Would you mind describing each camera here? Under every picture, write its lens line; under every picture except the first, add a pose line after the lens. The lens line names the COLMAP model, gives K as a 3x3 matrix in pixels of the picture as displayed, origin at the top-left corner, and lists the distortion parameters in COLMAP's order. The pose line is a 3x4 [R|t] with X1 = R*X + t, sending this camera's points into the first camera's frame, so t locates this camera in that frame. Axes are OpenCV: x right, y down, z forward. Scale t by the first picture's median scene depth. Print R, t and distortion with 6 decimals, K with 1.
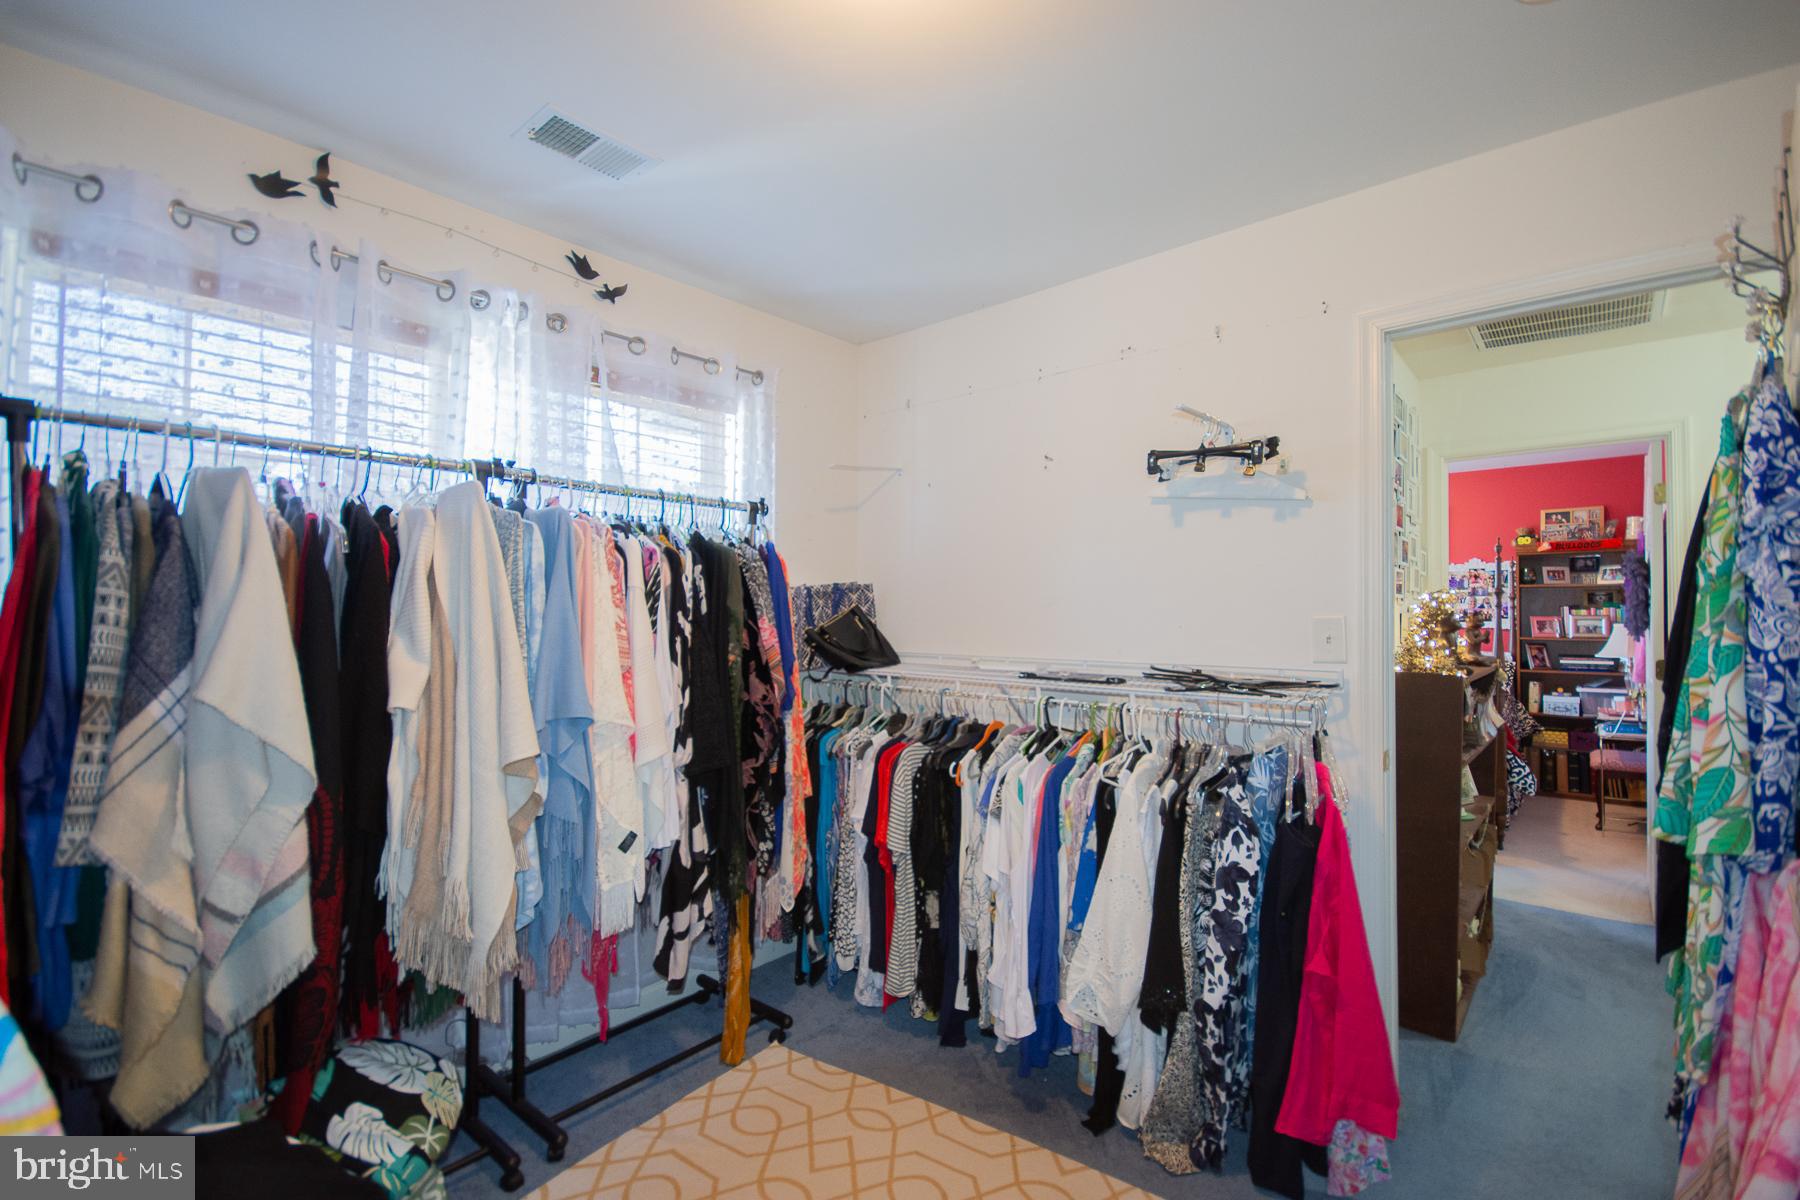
lens RADIAL K [[792.1, 0, 894.8], [0, 792.1, 599.3], [0, 0, 1]] dist [0.007857, -0.010434]
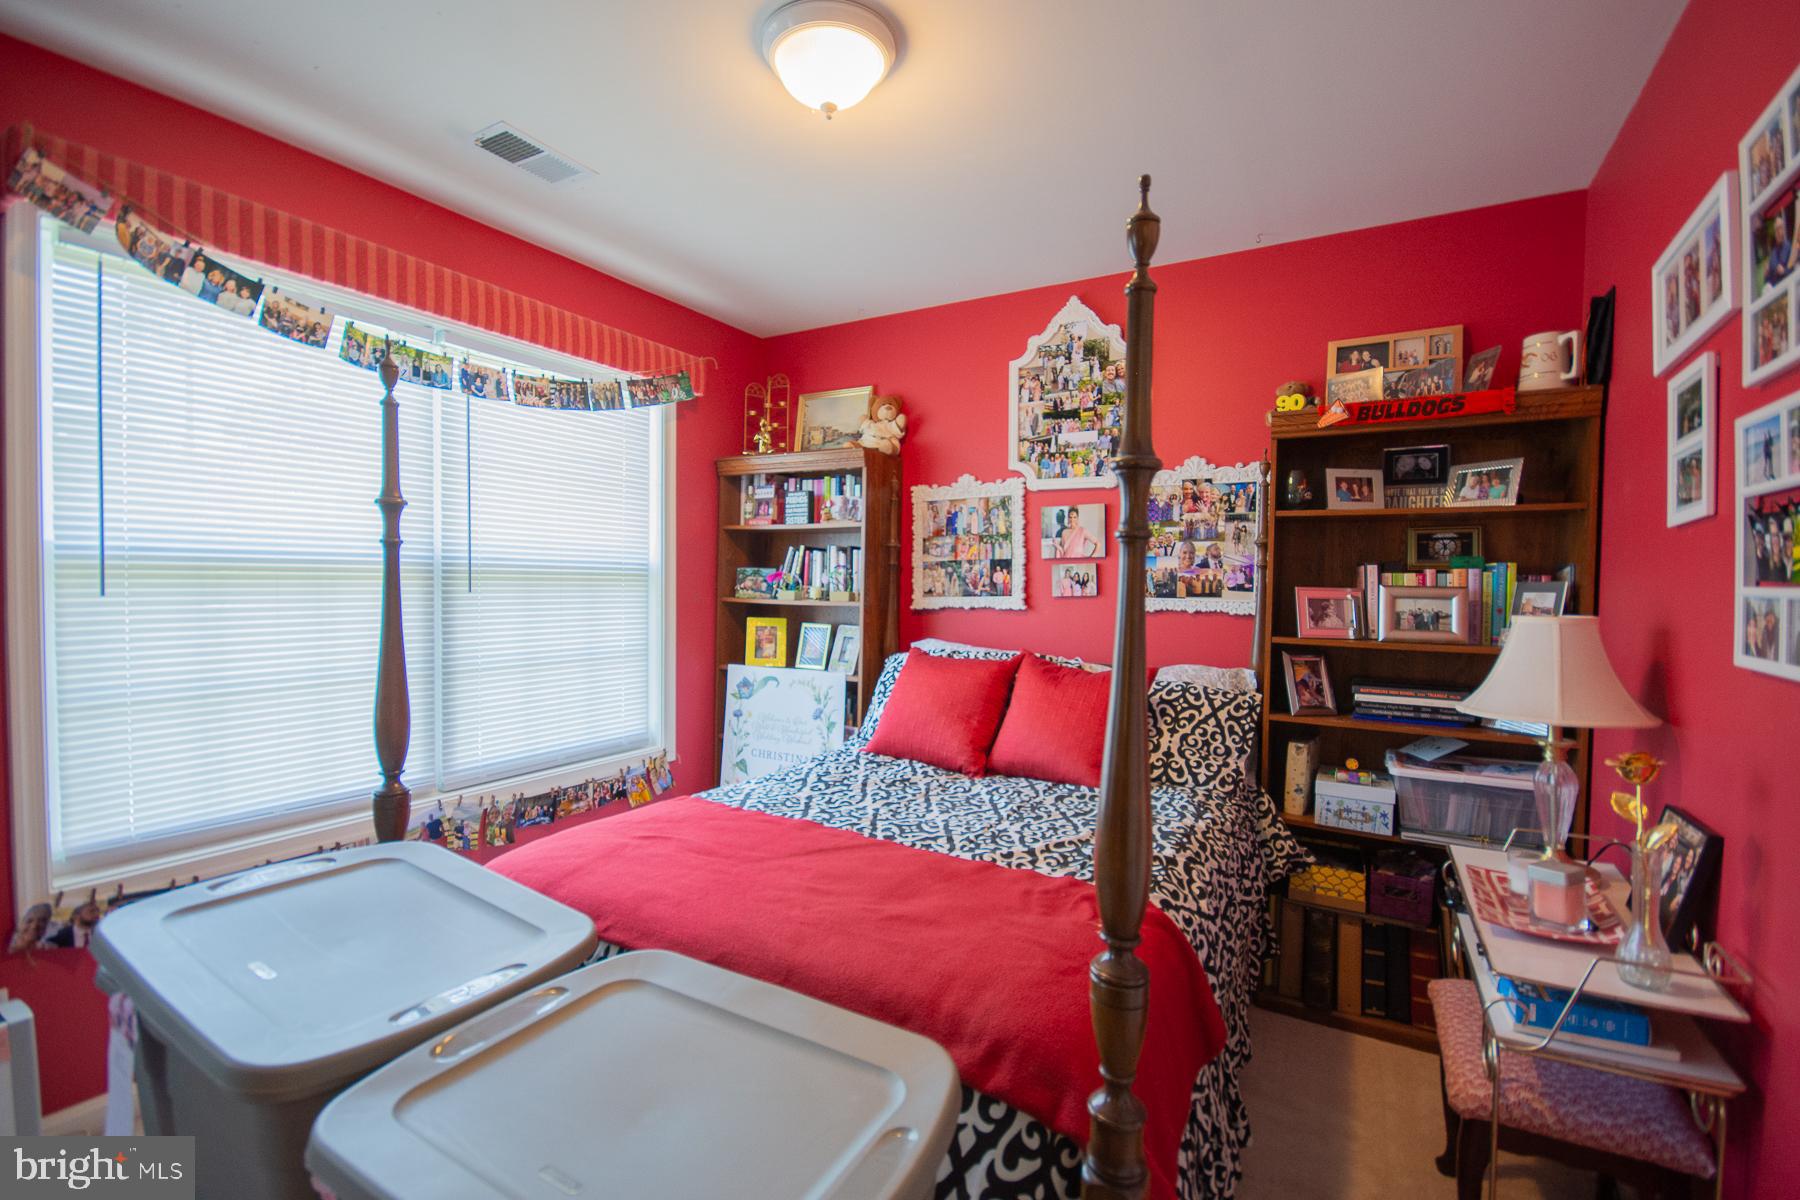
lens RADIAL K [[792.1, 0, 894.8], [0, 792.1, 599.3], [0, 0, 1]] dist [0.007857, -0.010434]
pose [[0.981053, 0.003992, 0.193697, 0.518427], [-0.013868, 0.998670, 0.049656, 0.009811], [-0.193241, -0.051402, 0.979804, 0.637246]]
